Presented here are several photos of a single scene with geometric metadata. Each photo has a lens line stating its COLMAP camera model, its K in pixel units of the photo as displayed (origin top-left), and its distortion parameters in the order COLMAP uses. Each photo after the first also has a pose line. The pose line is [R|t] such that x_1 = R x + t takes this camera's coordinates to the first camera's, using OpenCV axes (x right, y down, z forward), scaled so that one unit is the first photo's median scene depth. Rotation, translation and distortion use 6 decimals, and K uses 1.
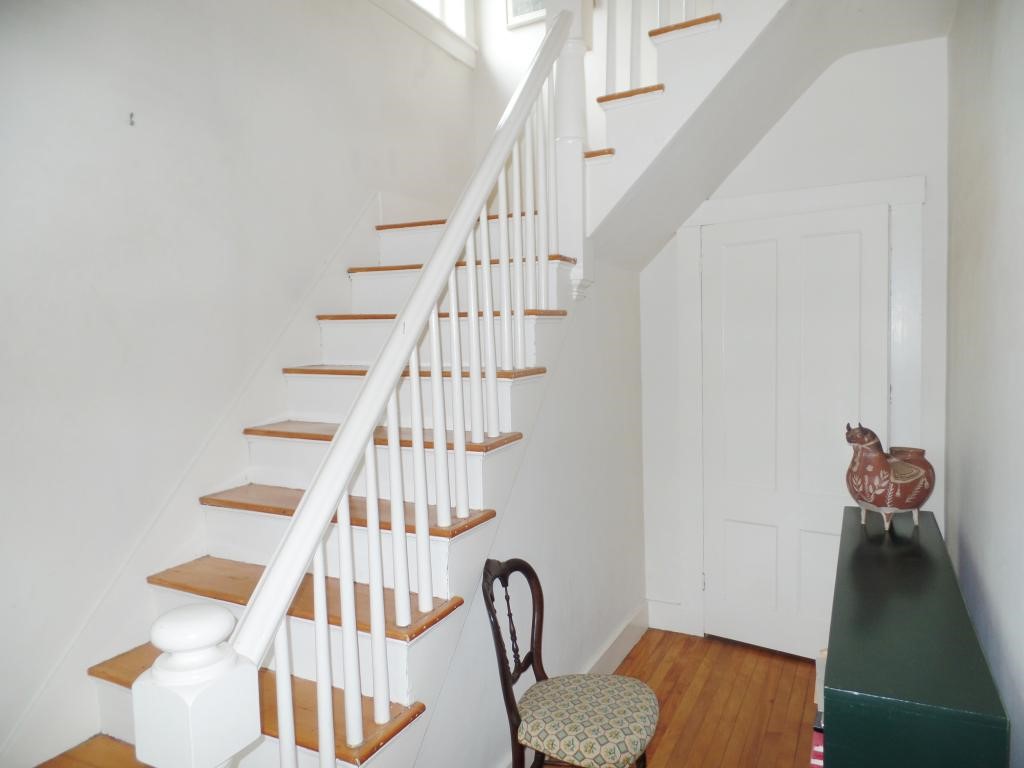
lens RADIAL K [[705.7, 0, 514.0], [0, 705.7, 387.2], [0, 0, 1]] dist [-0.004887, 0.001888]
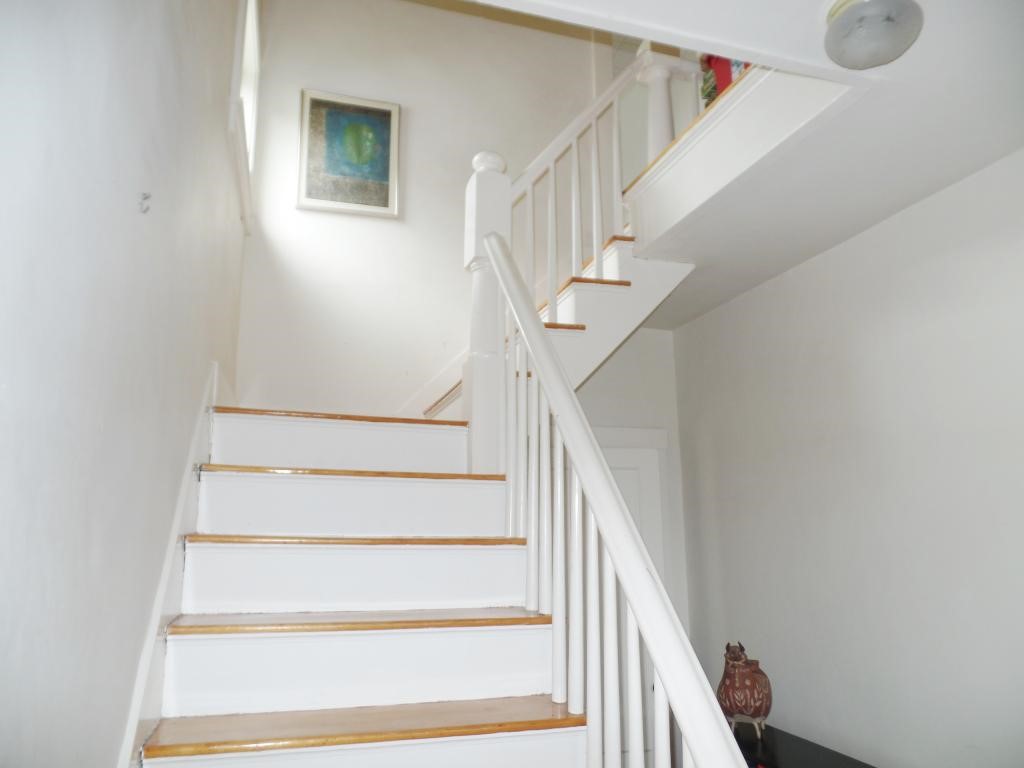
lens RADIAL K [[705.7, 0, 512.1], [0, 705.7, 380.2], [0, 0, 1]] dist [-0.004887, 0.001888]
pose [[0.720014, 0.170459, 0.672699, -0.634589], [0.025891, 0.962090, -0.271502, -0.058304], [-0.693476, 0.212902, 0.688305, 0.367615]]
